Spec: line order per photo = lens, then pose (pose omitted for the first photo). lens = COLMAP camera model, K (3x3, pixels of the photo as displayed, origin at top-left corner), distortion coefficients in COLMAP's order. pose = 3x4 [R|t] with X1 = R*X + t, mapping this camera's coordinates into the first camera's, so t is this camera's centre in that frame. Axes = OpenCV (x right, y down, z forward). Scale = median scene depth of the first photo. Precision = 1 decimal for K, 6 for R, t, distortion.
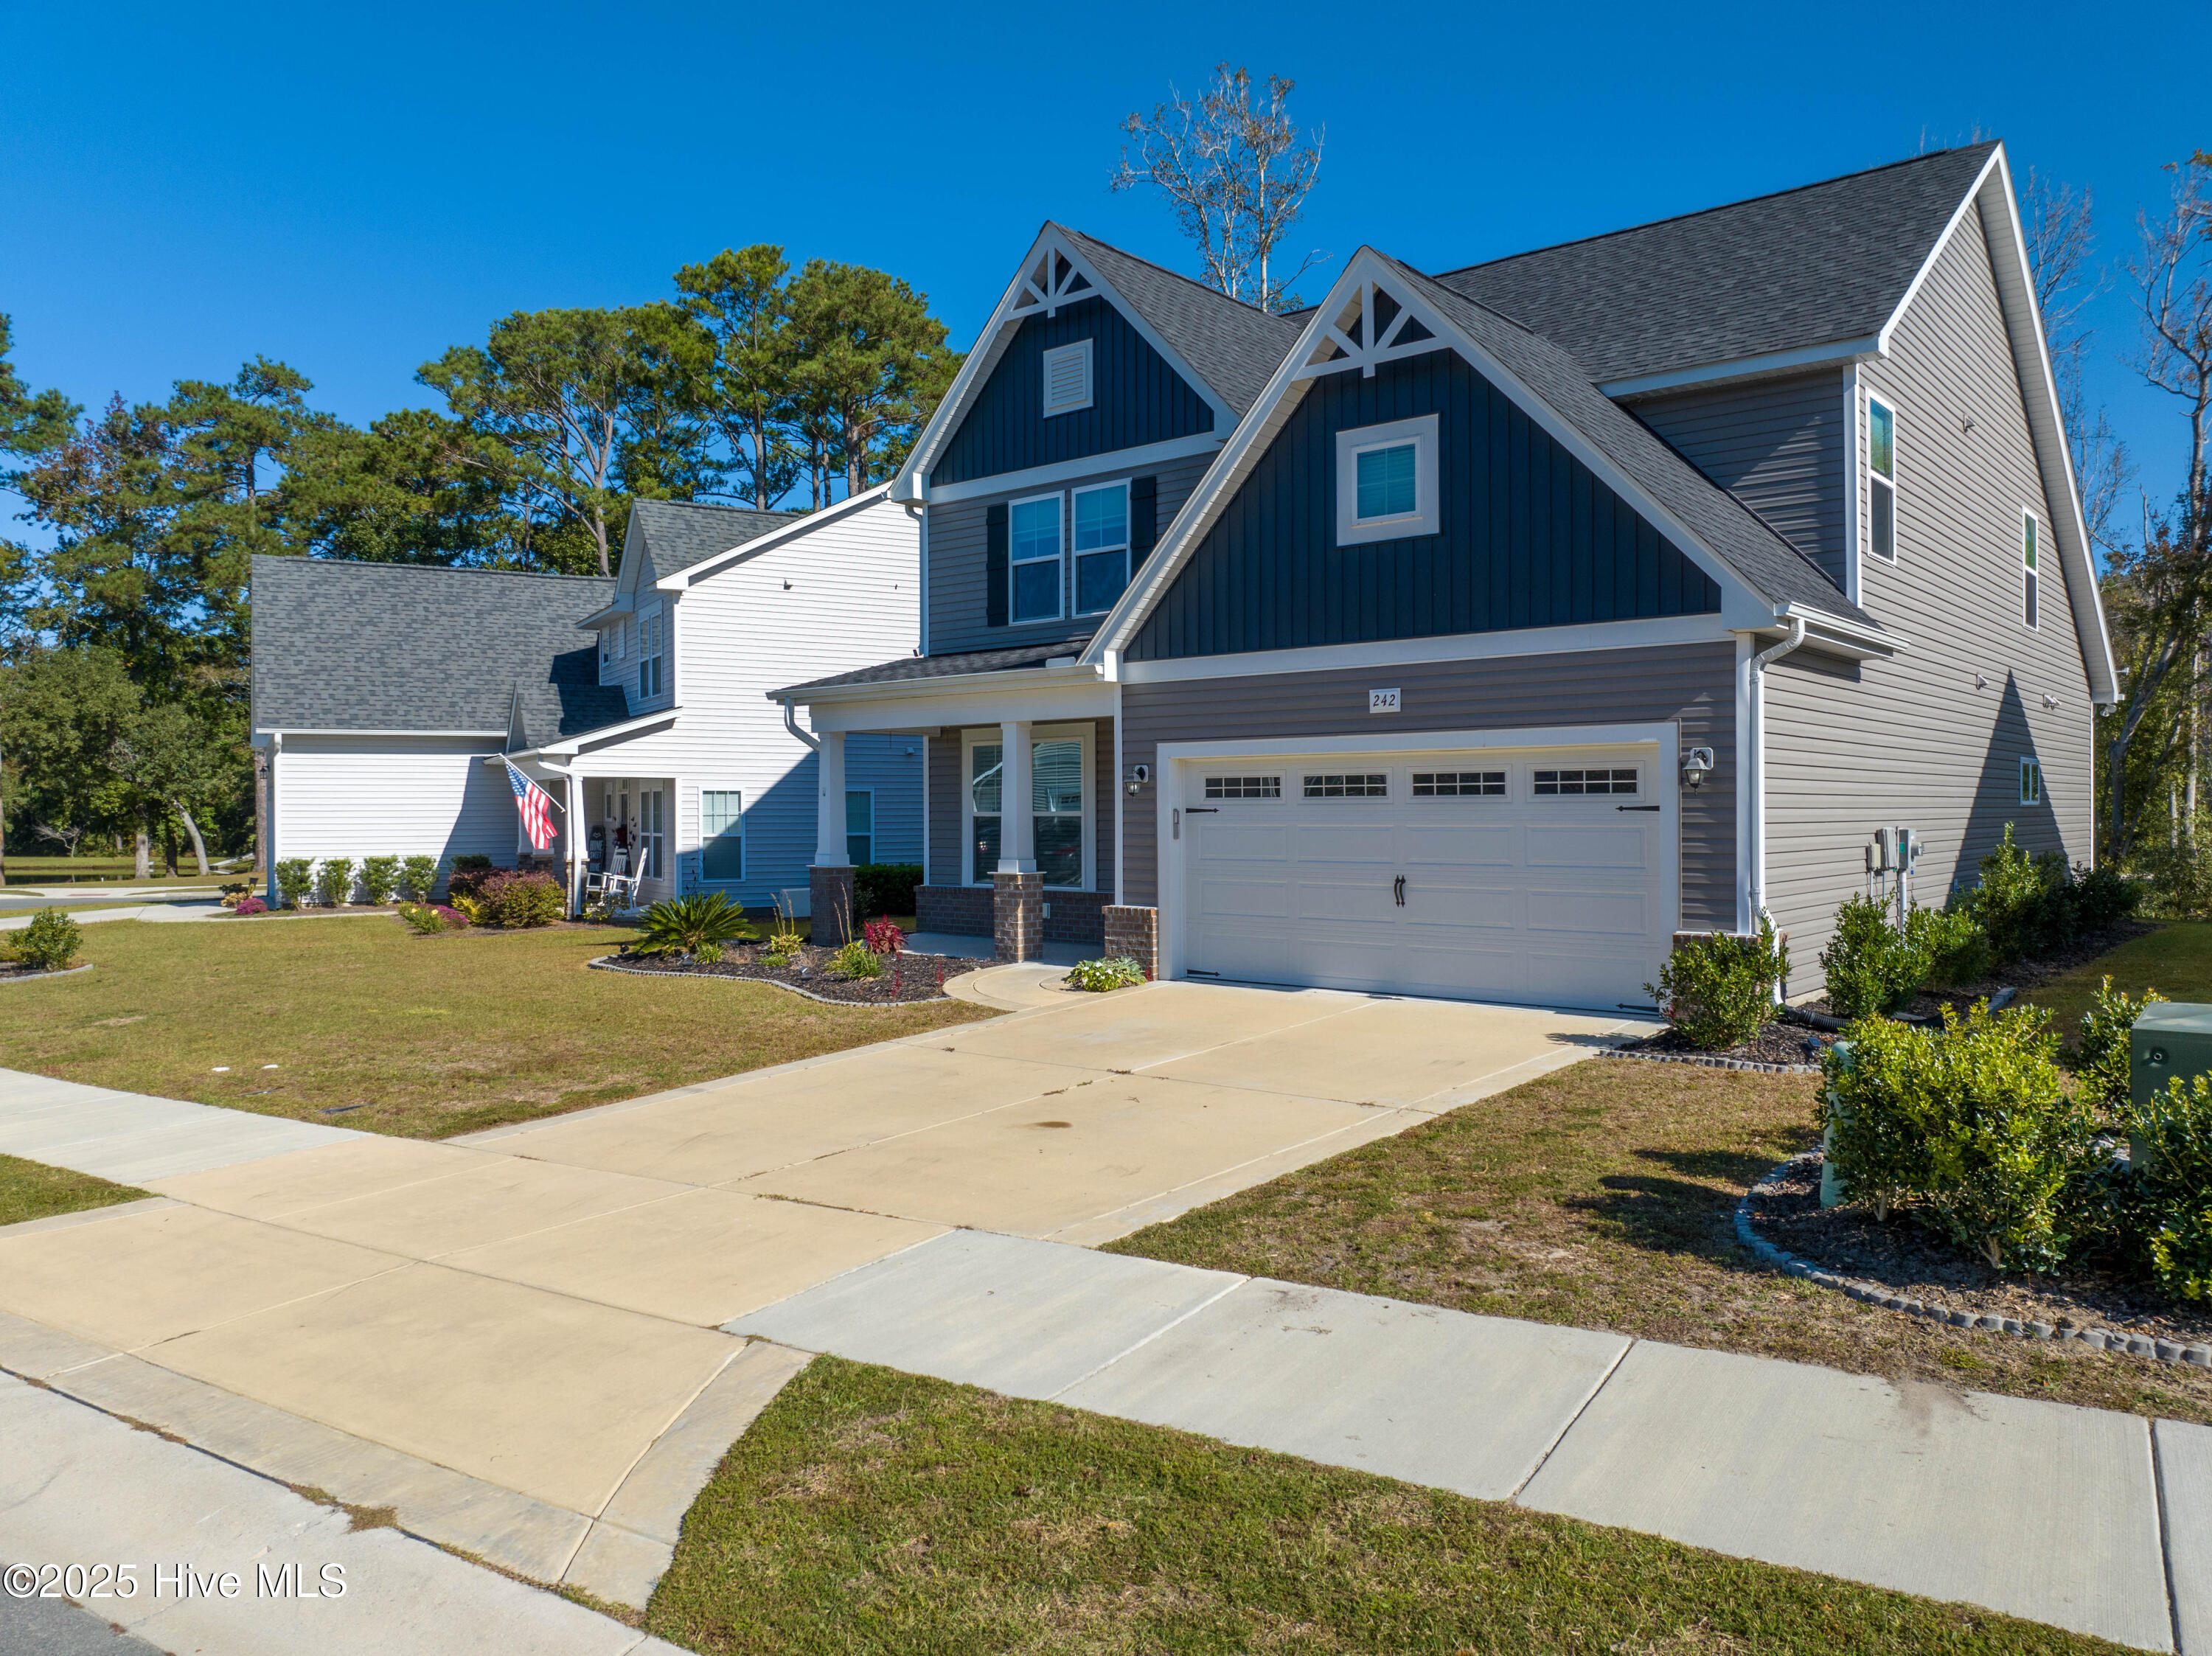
lens RADIAL K [[1559.4, 0, 1106.0], [0, 1559.4, 828.0], [0, 0, 1]] dist [-0.031385, 0.000933]
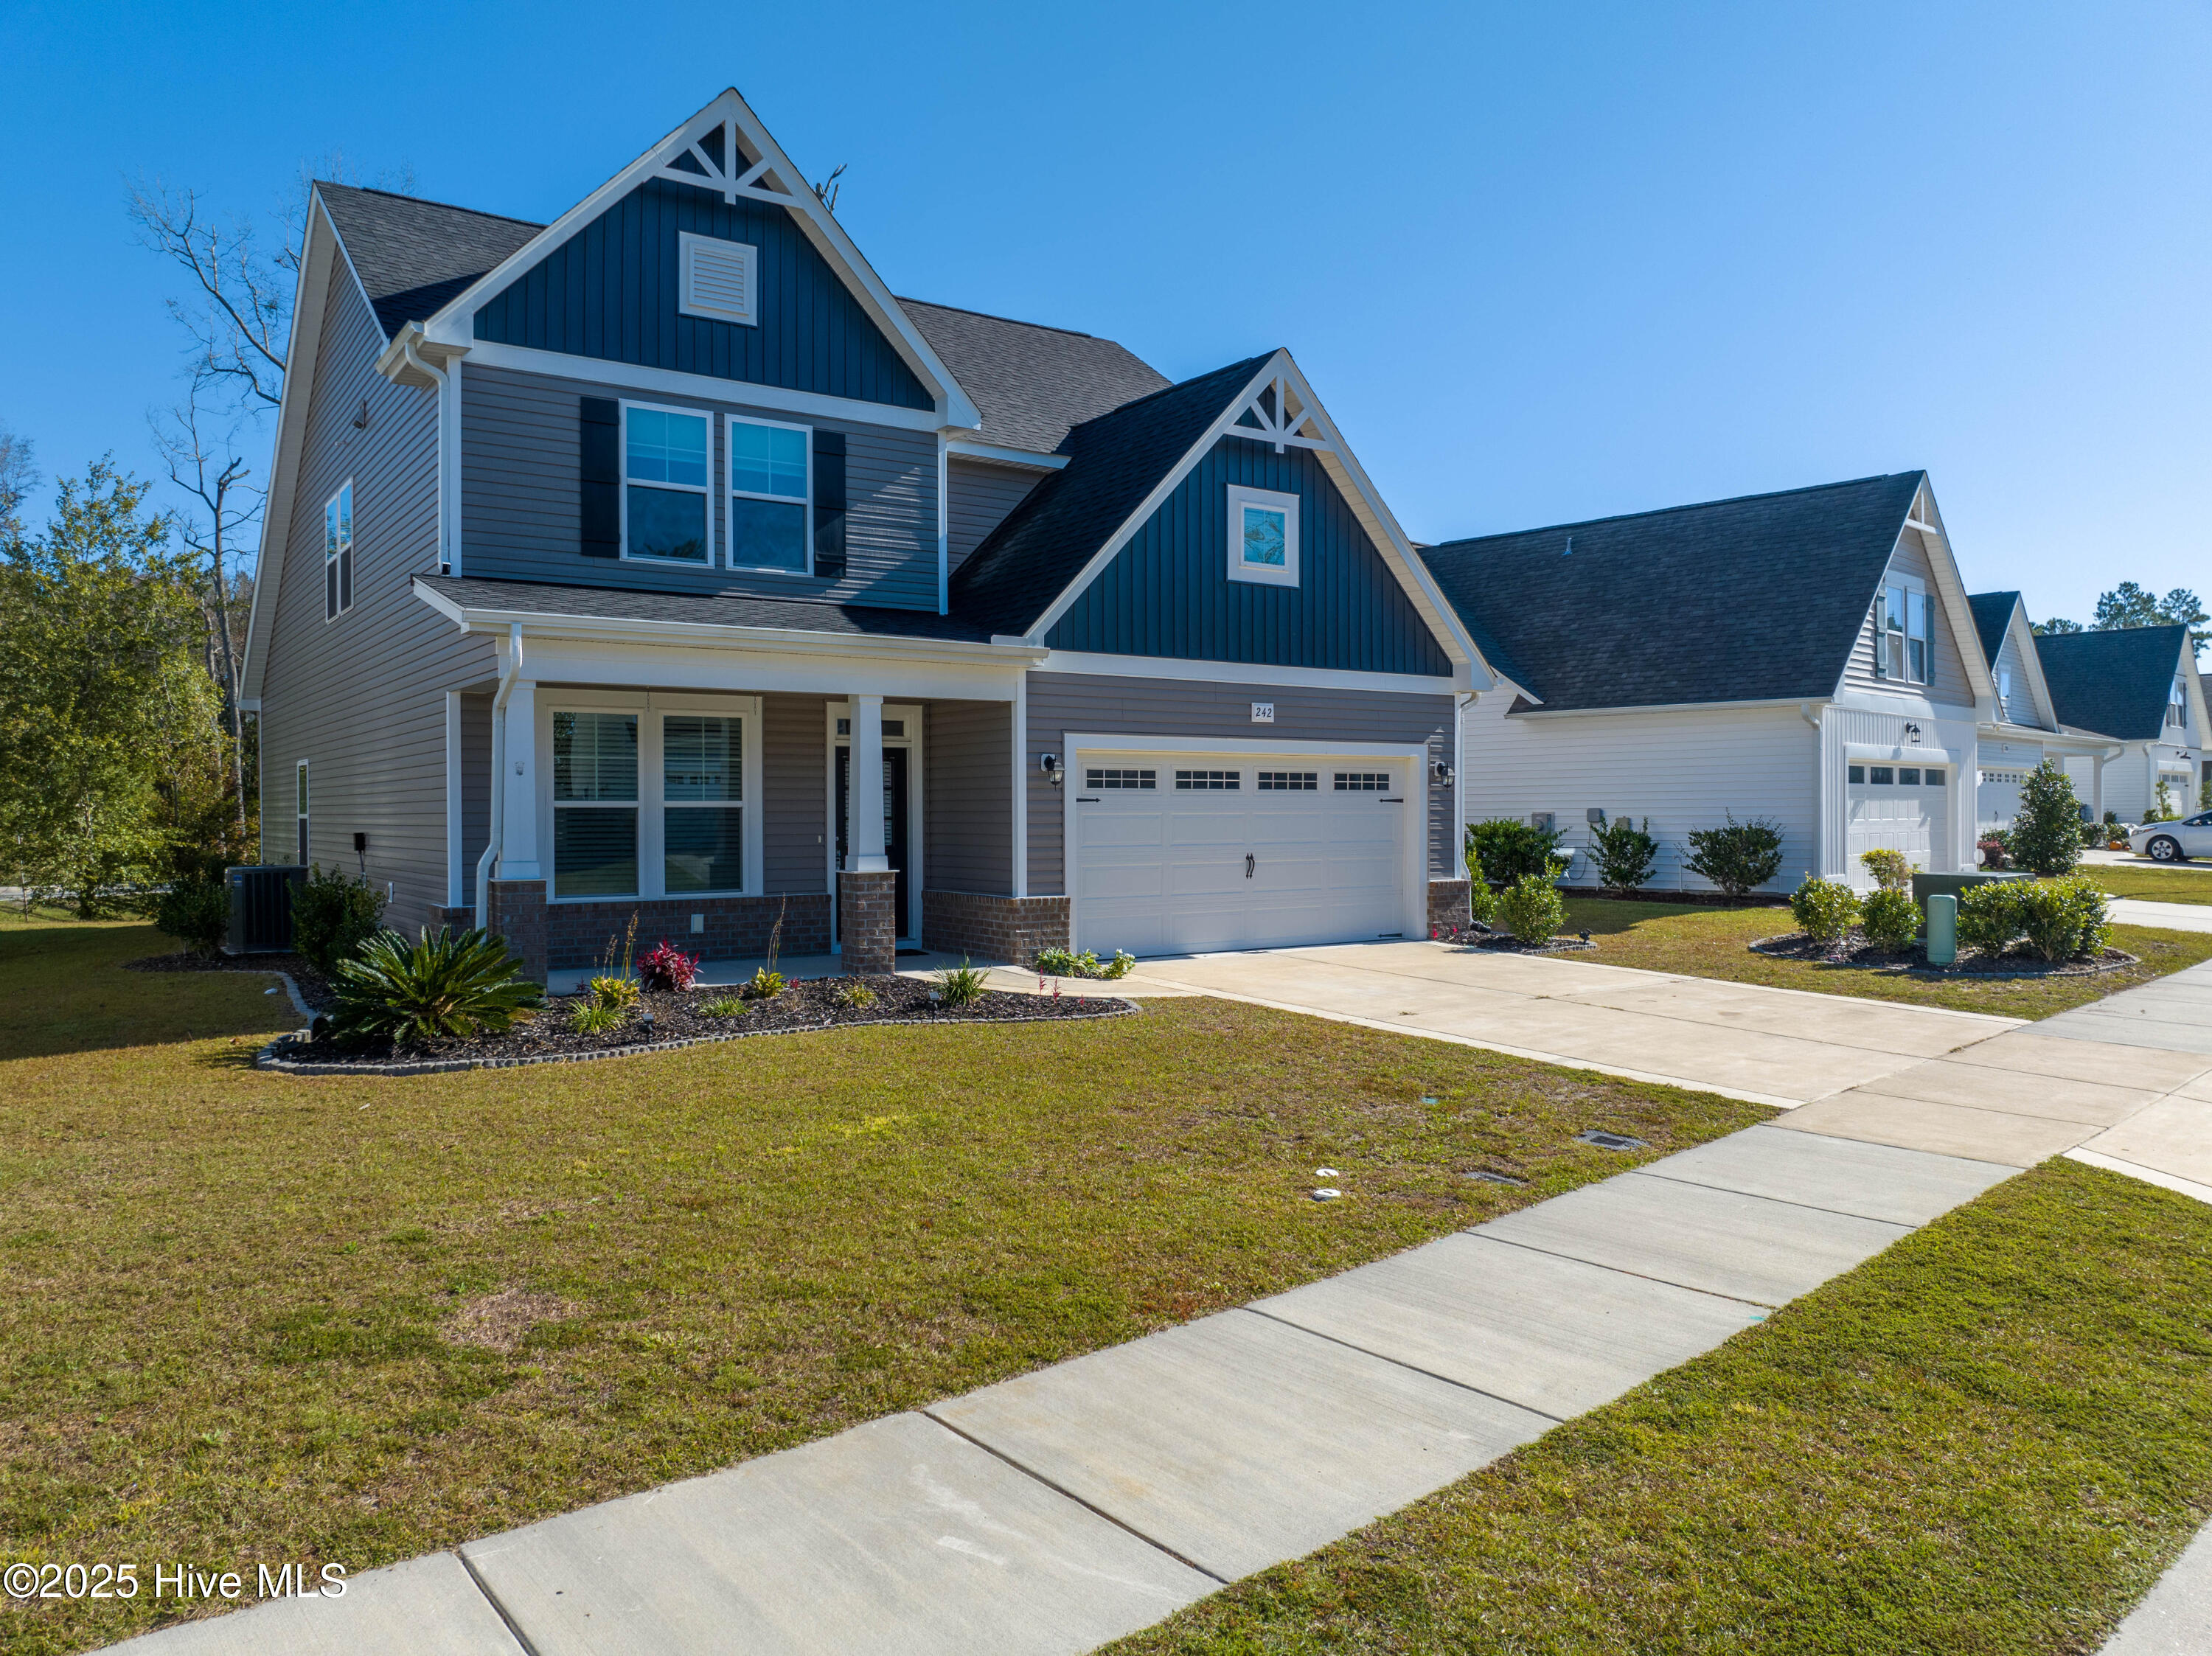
lens RADIAL K [[1559.4, 0, 1106.0], [0, 1559.4, 828.0], [0, 0, 1]] dist [-0.031385, 0.000933]
pose [[0.245017, -0.005240, 0.969505, -0.752836], [0.013030, 0.999913, 0.002111, 0.004340], [-0.969431, 0.012115, 0.245064, 0.582178]]
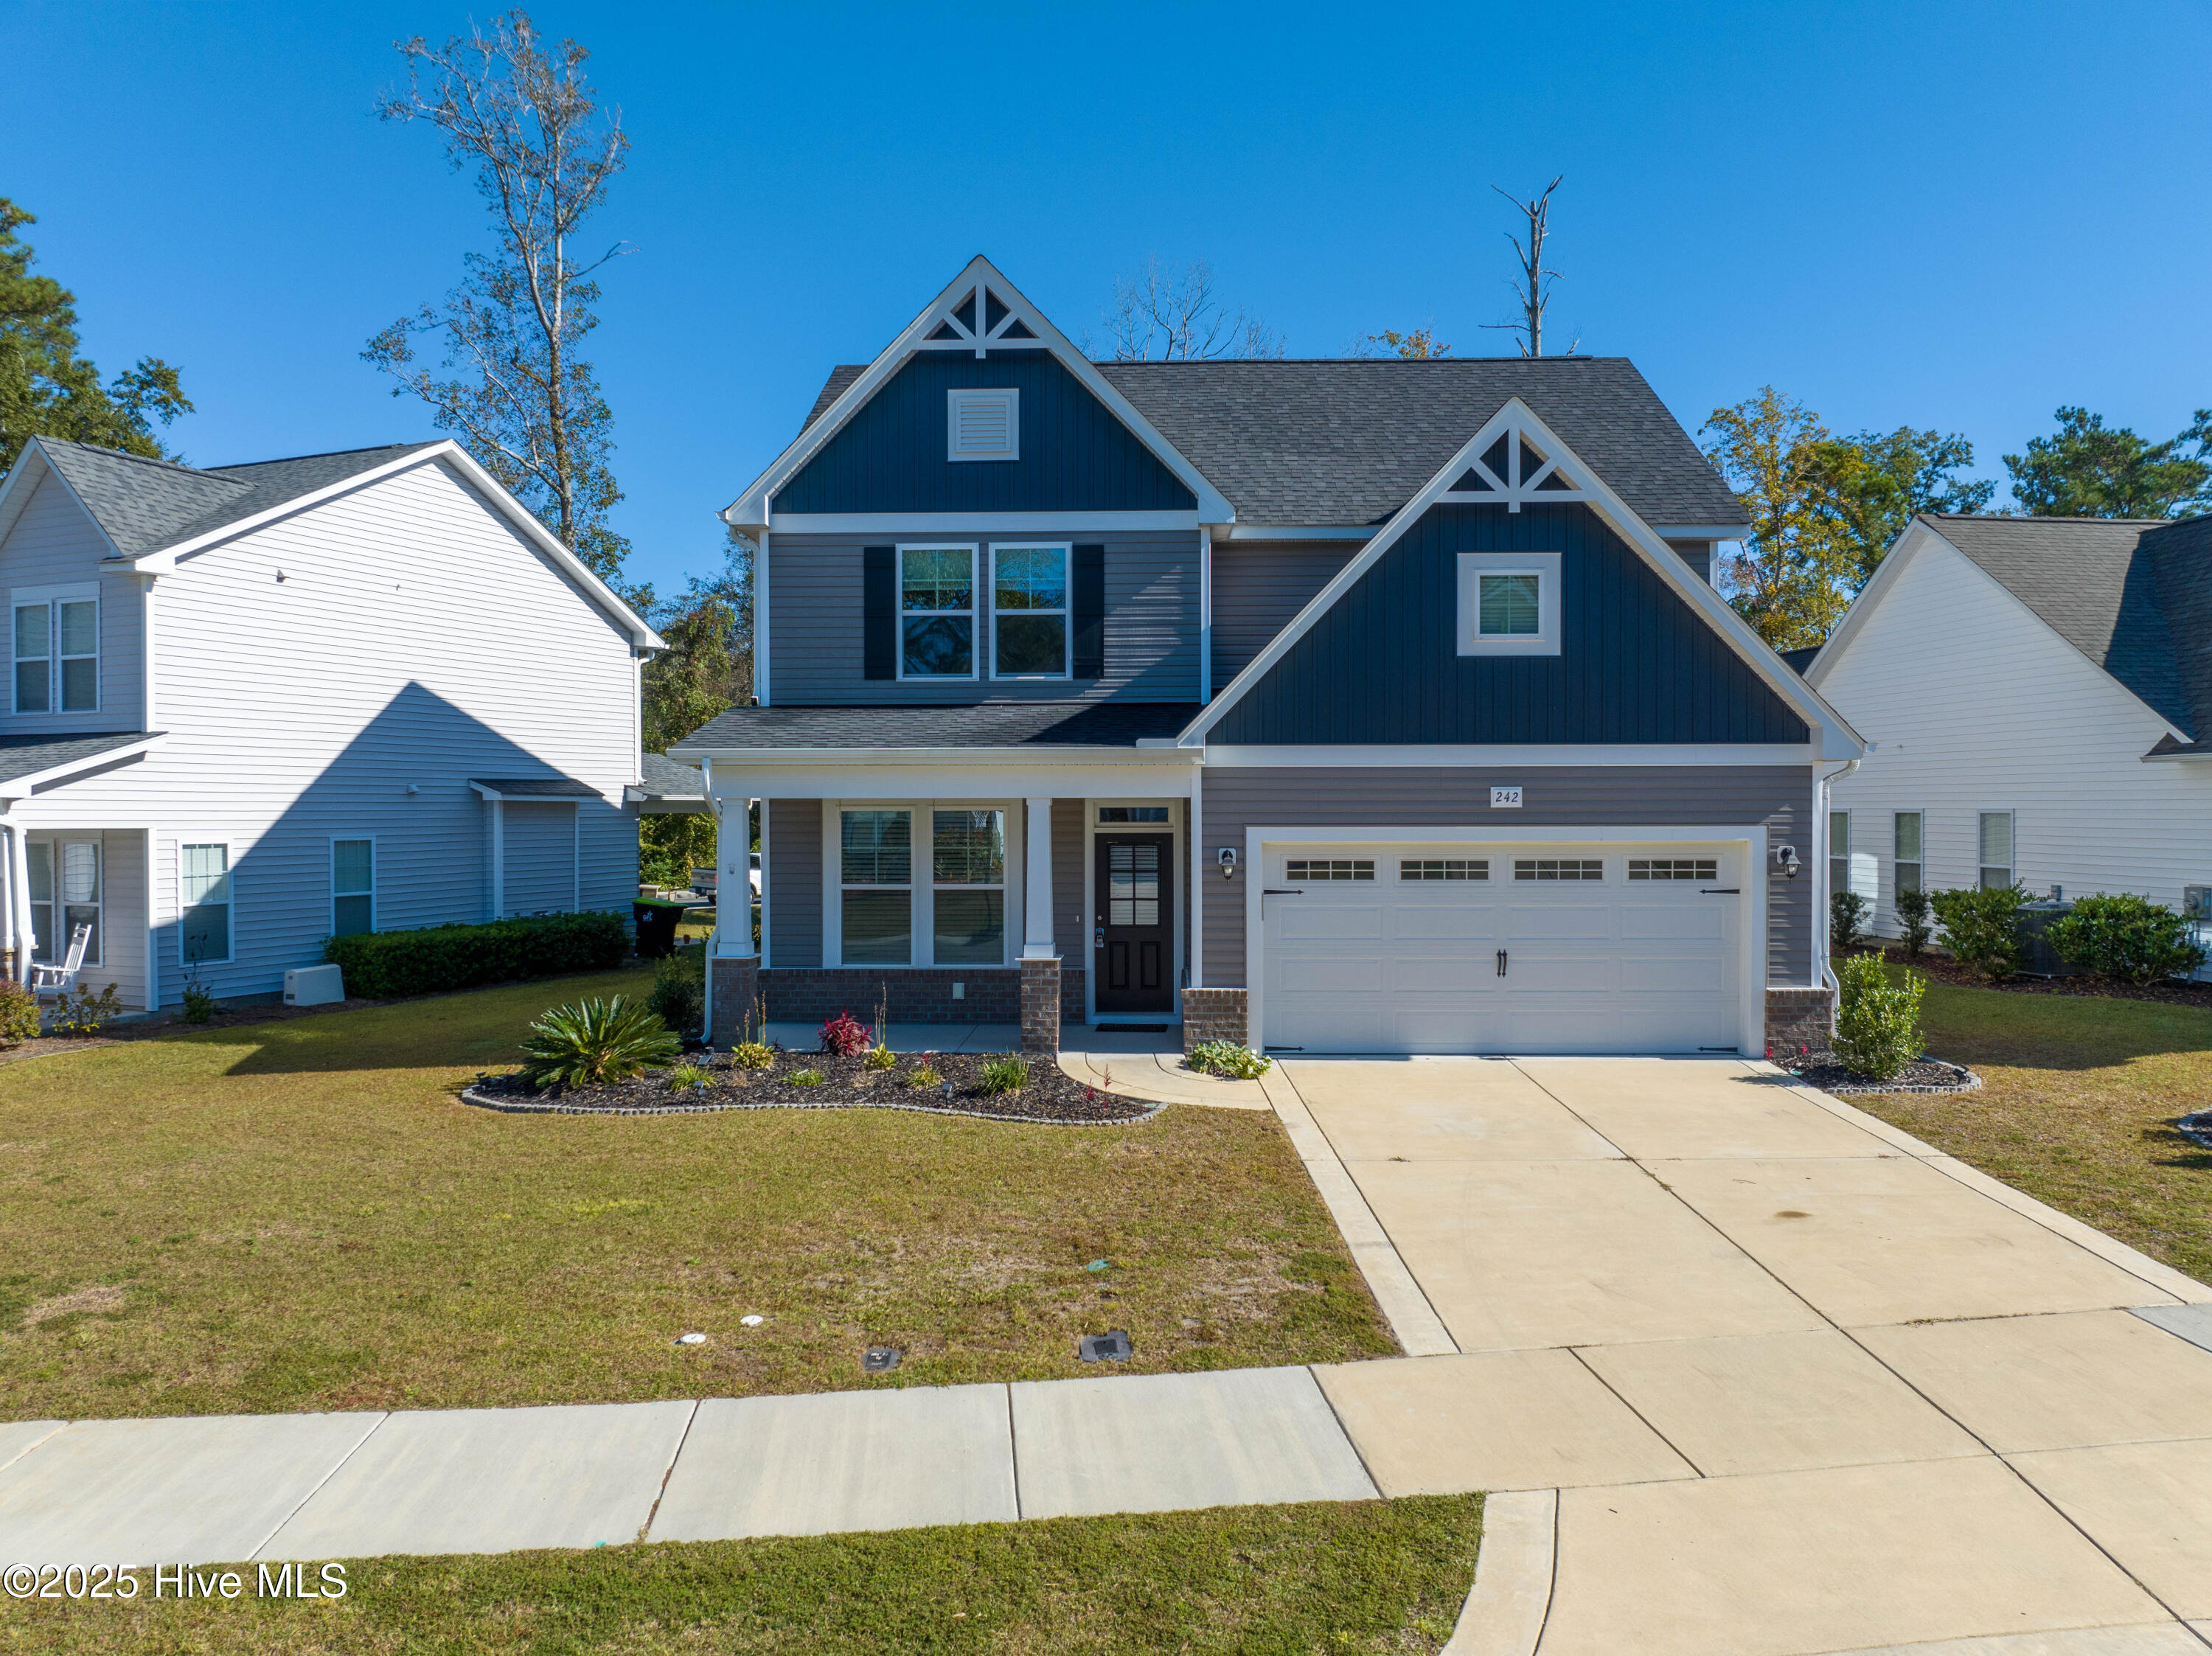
lens RADIAL K [[1559.4, 0, 1106.0], [0, 1559.4, 828.0], [0, 0, 1]] dist [-0.031385, 0.000933]
pose [[0.781341, -0.006665, 0.624068, -0.539186], [0.005606, 0.999978, 0.003661, -0.046374], [-0.624079, 0.000638, 0.781361, 0.210418]]
